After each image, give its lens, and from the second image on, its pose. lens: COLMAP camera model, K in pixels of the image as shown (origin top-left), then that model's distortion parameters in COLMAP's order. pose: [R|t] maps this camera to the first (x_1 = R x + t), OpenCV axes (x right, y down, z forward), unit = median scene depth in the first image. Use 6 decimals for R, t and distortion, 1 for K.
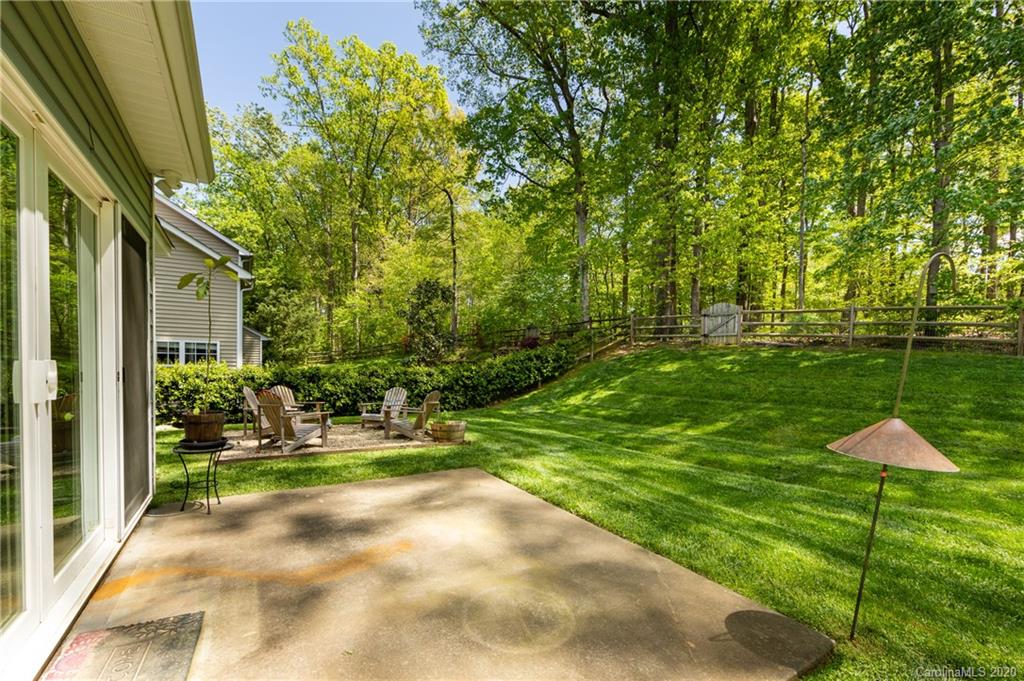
lens RADIAL K [[417.8, 0, 512.7], [0, 417.8, 354.9], [0, 0, 1]] dist [-0.000538, -0.000046]
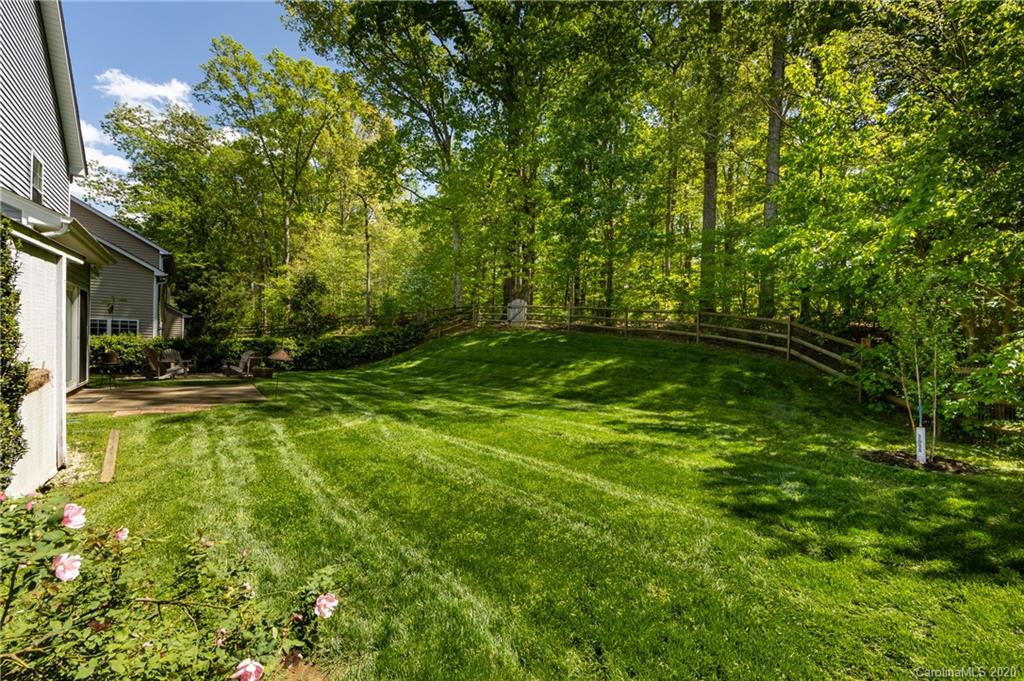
lens RADIAL K [[399.9, 0, 512.0], [0, 399.9, 340.5], [0, 0, 1]] dist [0.018677, 0.000065]
pose [[0.995834, 0.013524, 0.090174, 0.217575], [-0.015640, 0.999618, 0.022800, -0.006703], [-0.089831, -0.024115, 0.995665, -0.245090]]
